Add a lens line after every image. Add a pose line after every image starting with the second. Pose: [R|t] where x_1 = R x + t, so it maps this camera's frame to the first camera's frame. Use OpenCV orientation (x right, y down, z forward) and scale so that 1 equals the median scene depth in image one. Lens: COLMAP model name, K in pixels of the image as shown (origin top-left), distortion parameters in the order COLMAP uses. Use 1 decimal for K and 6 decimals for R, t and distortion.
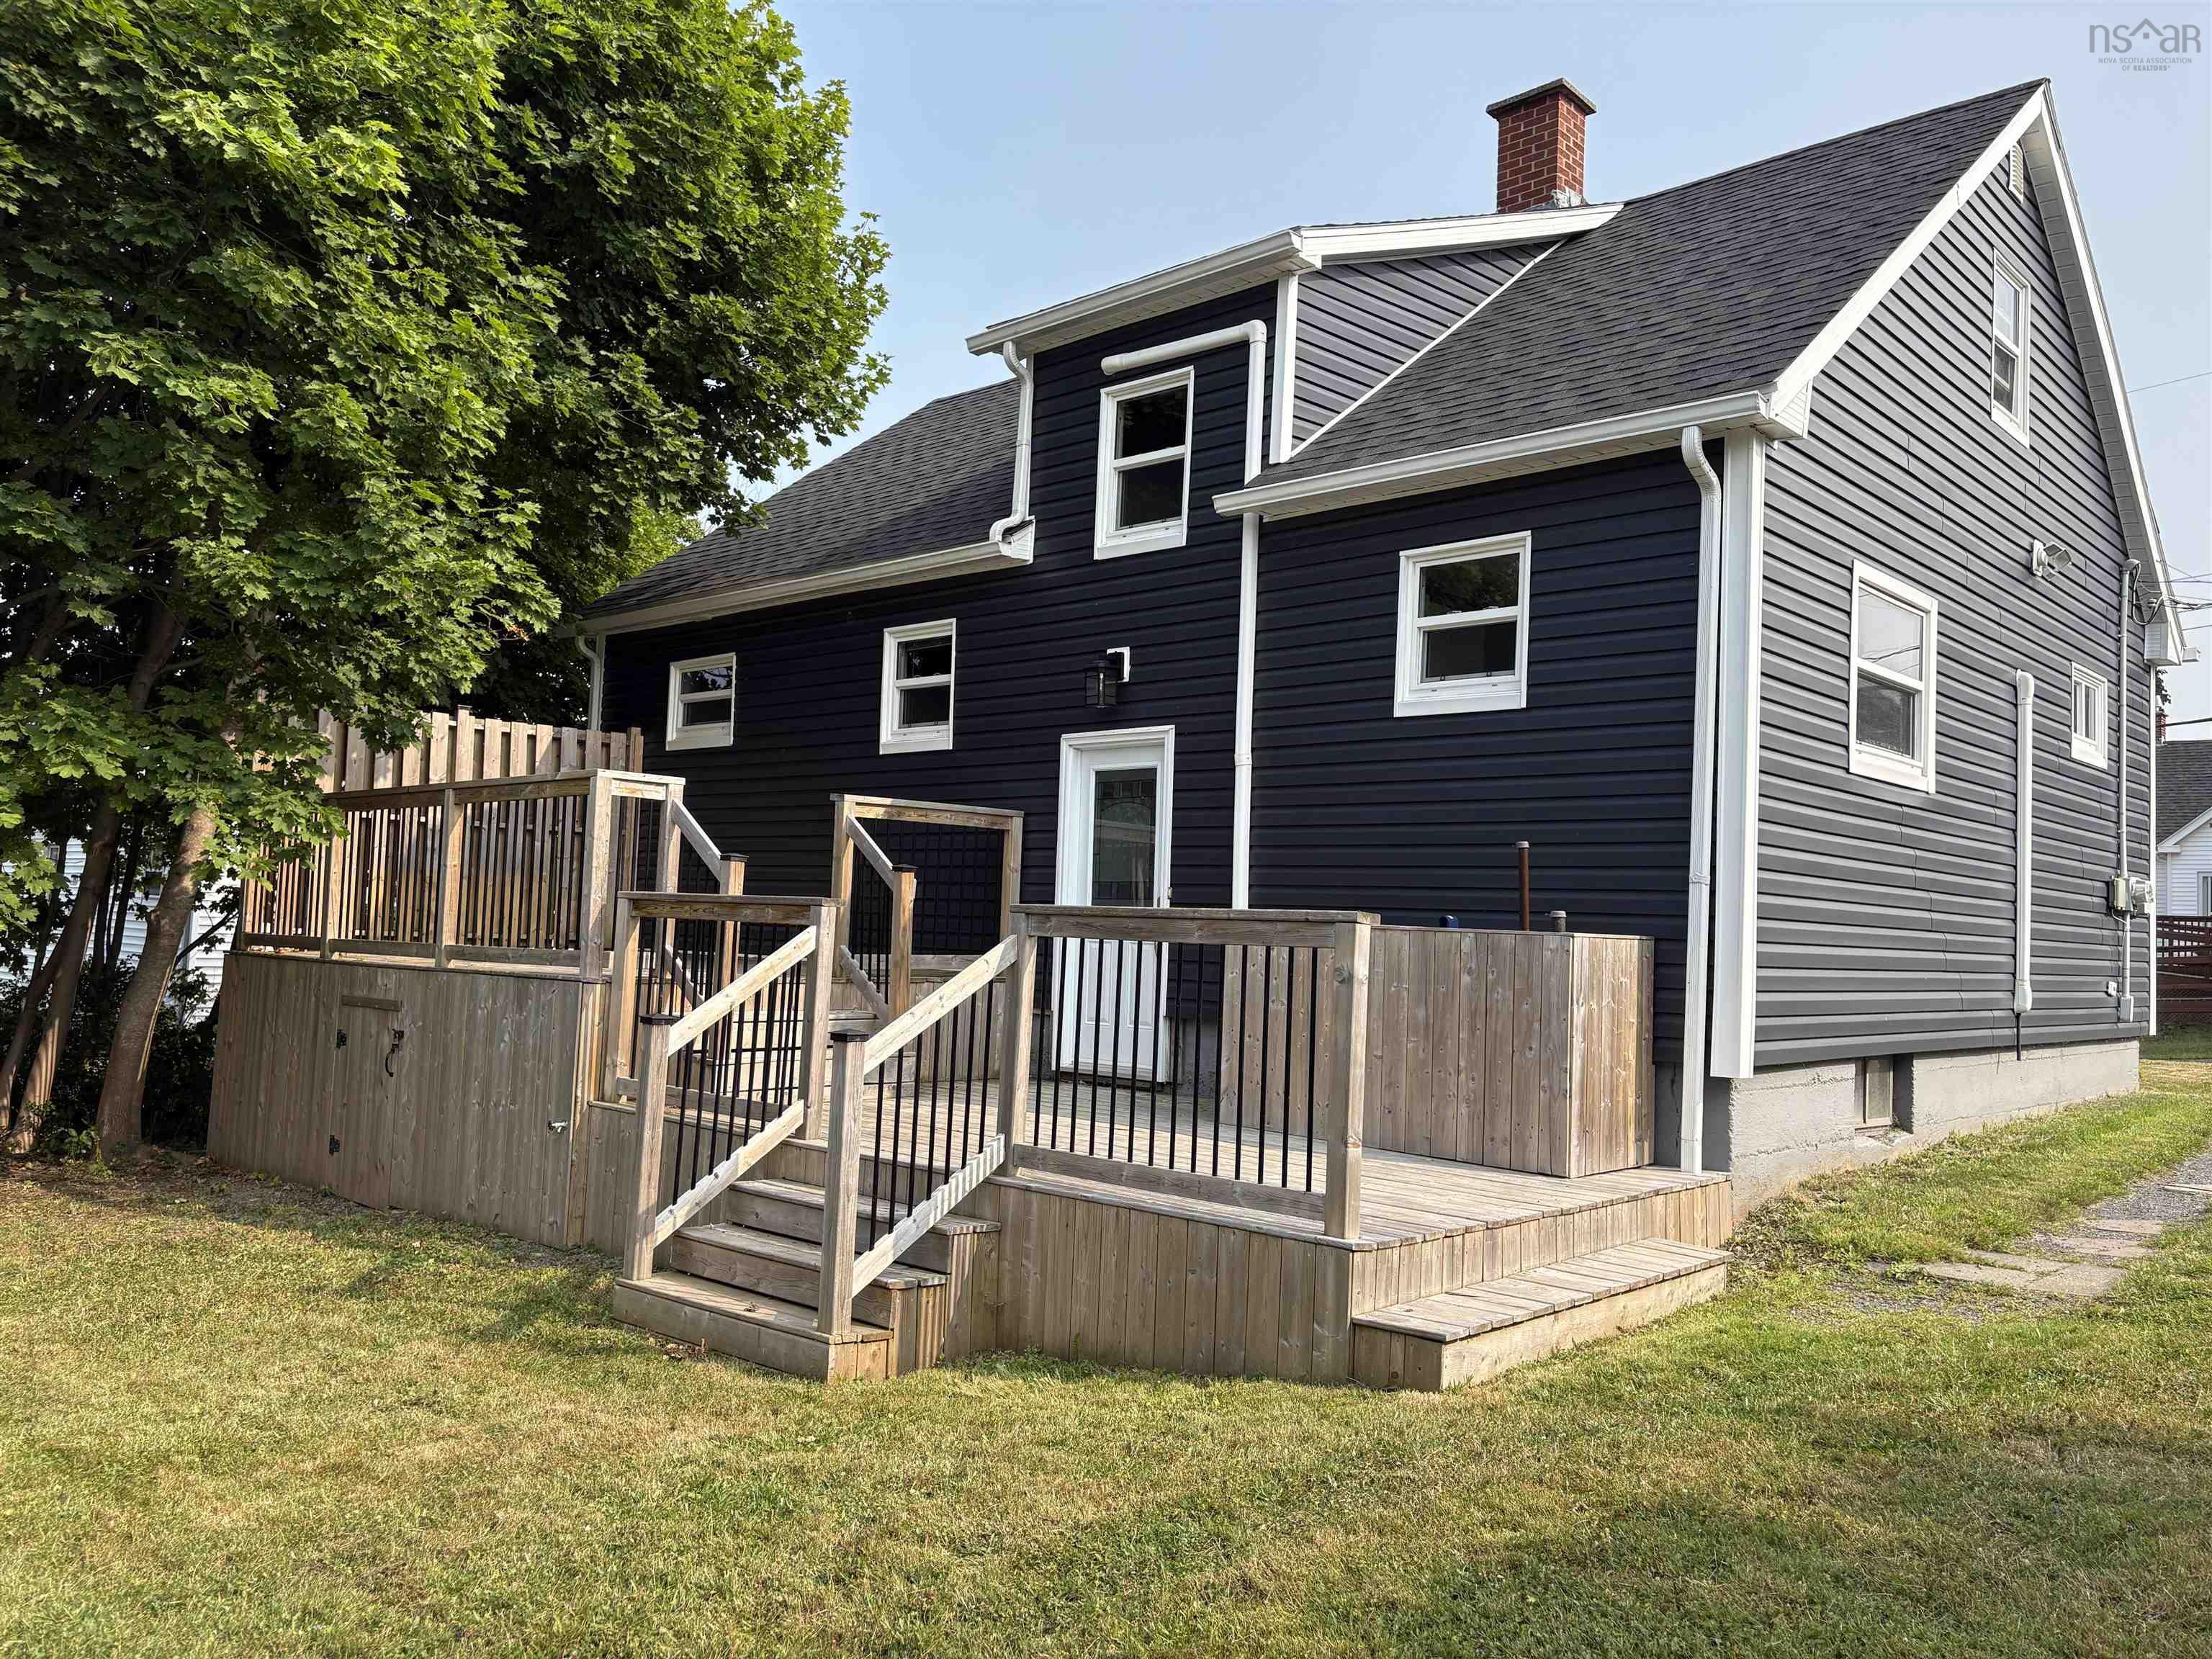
lens RADIAL K [[1678.5, 0, 1106.5], [0, 1678.5, 831.7], [0, 0, 1]] dist [0.051090, -0.016644]
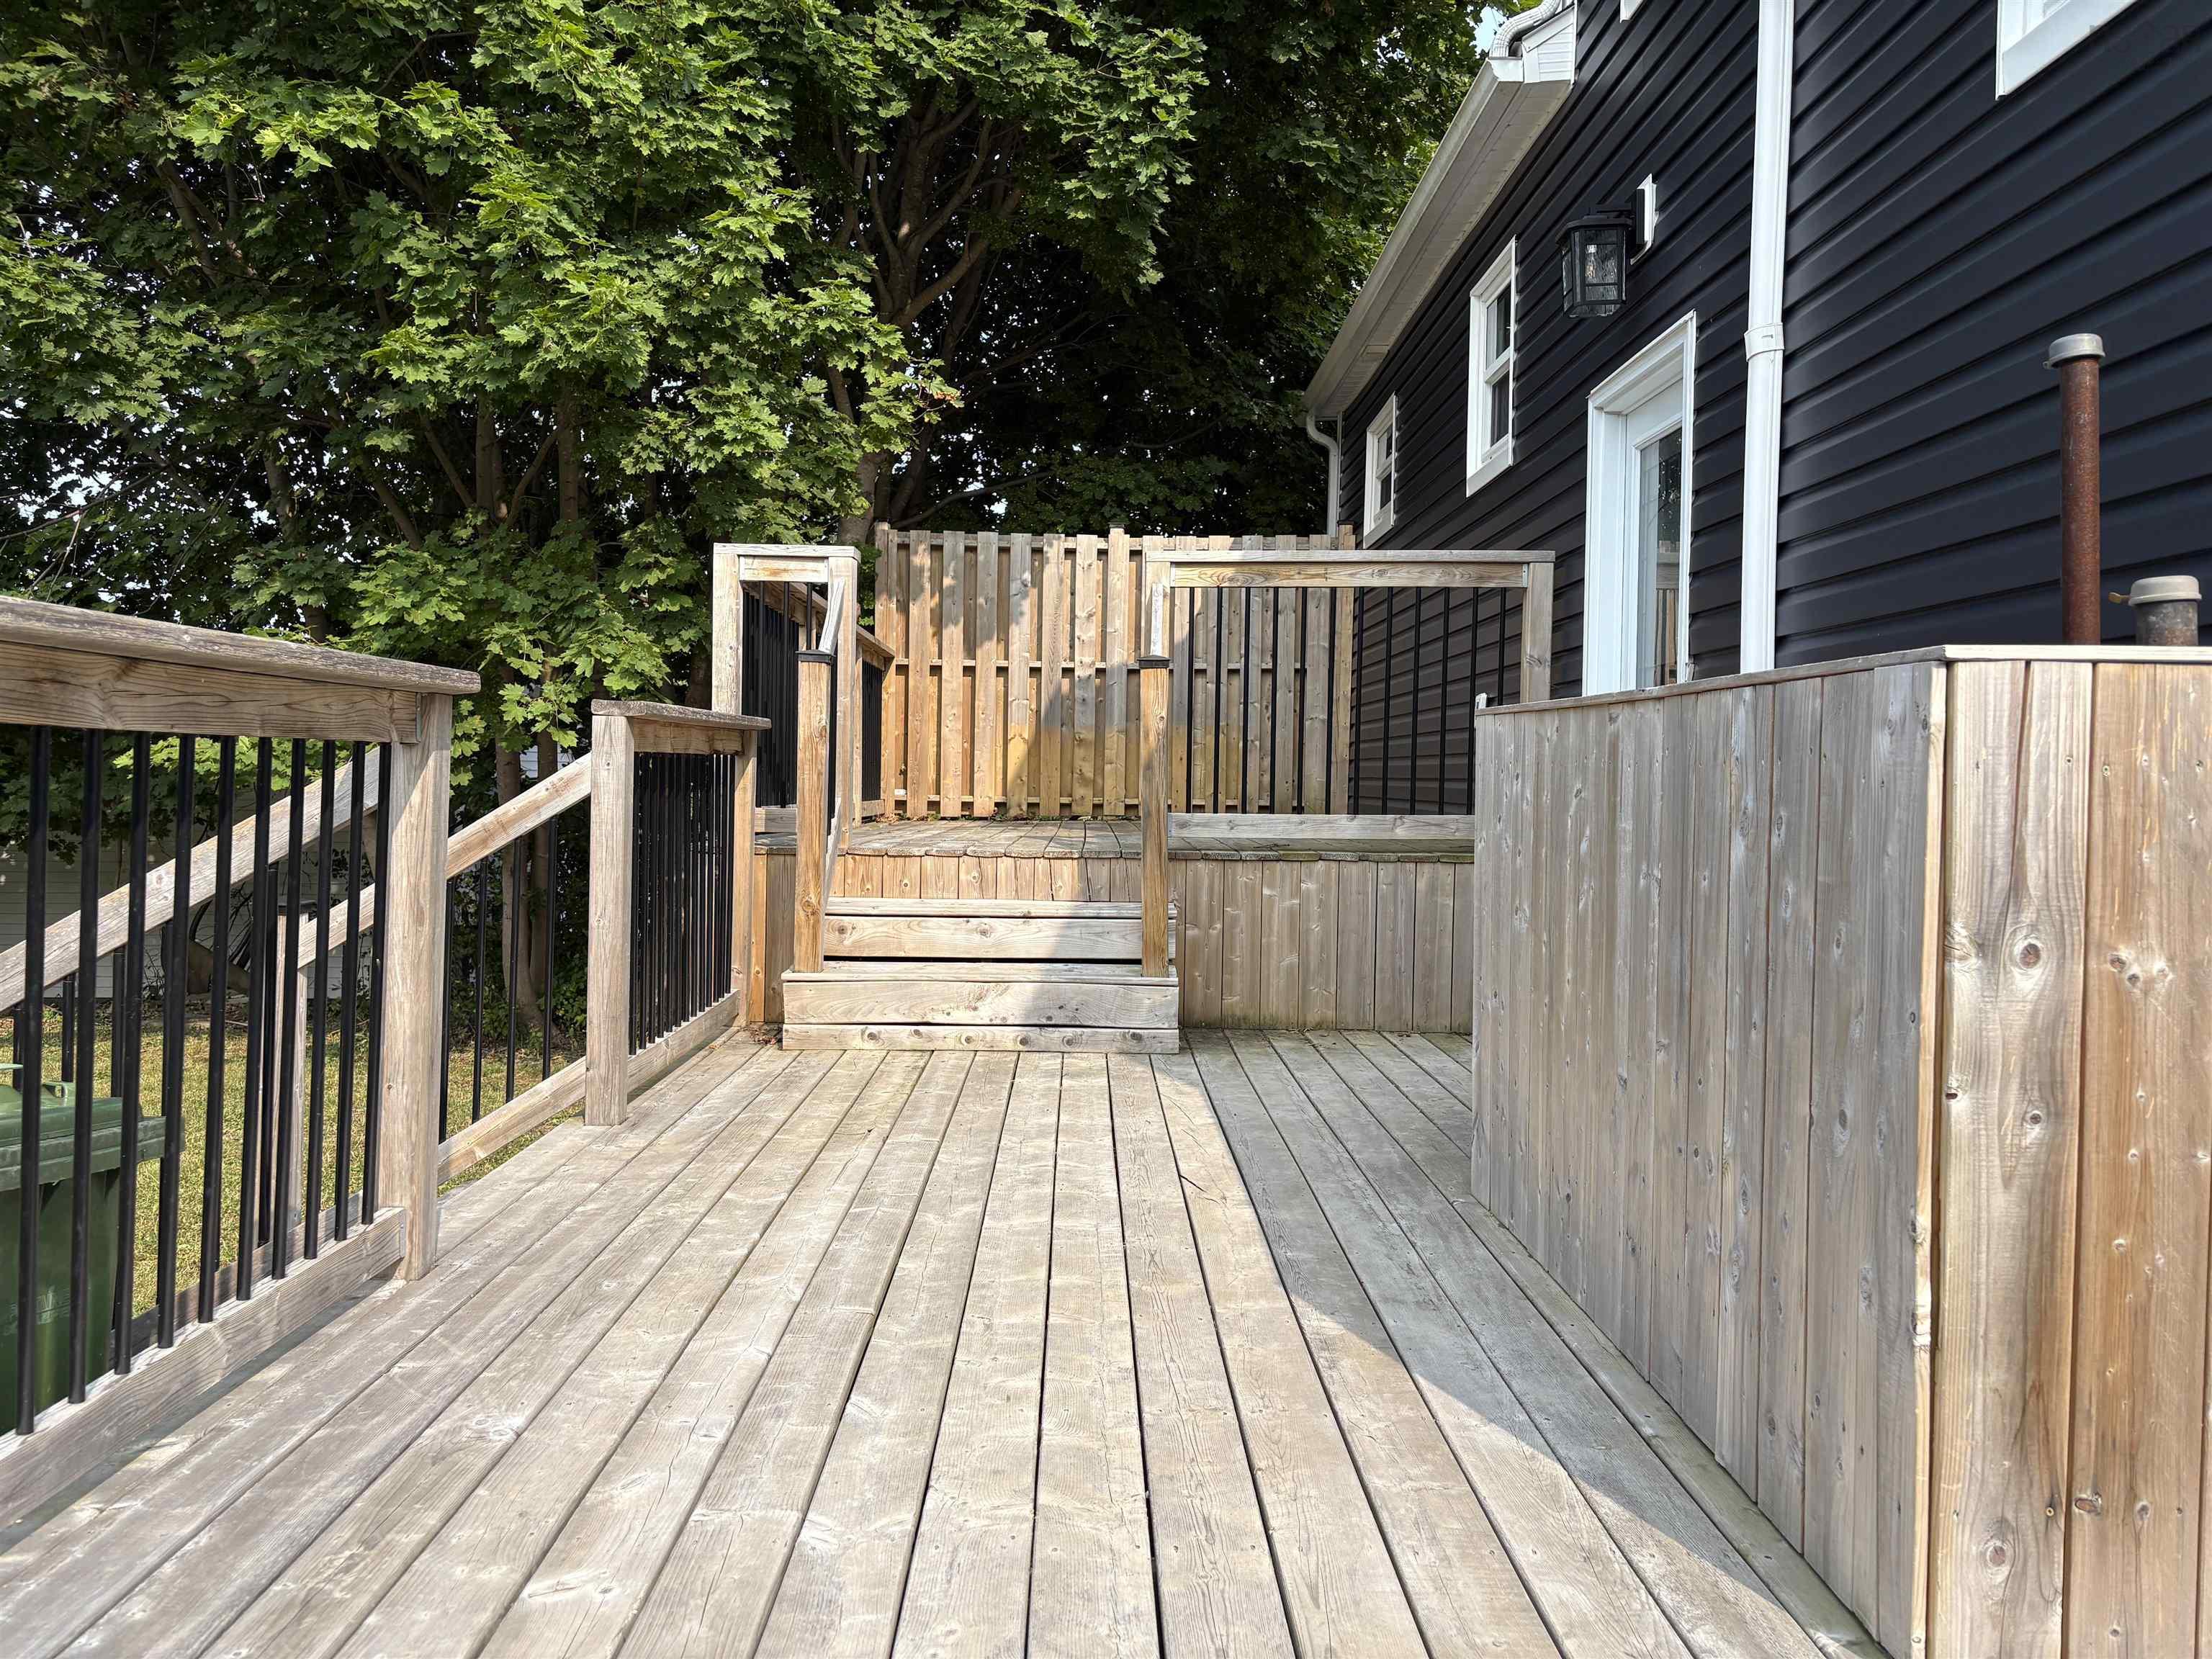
lens RADIAL K [[1678.5, 0, 1101.9], [0, 1678.5, 828.9], [0, 0, 1]] dist [0.051090, -0.016644]
pose [[0.676115, -0.004649, -0.736781, 0.257279], [0.050556, 0.997916, 0.040097, 0.048841], [0.735059, -0.064359, 0.674941, 0.527023]]
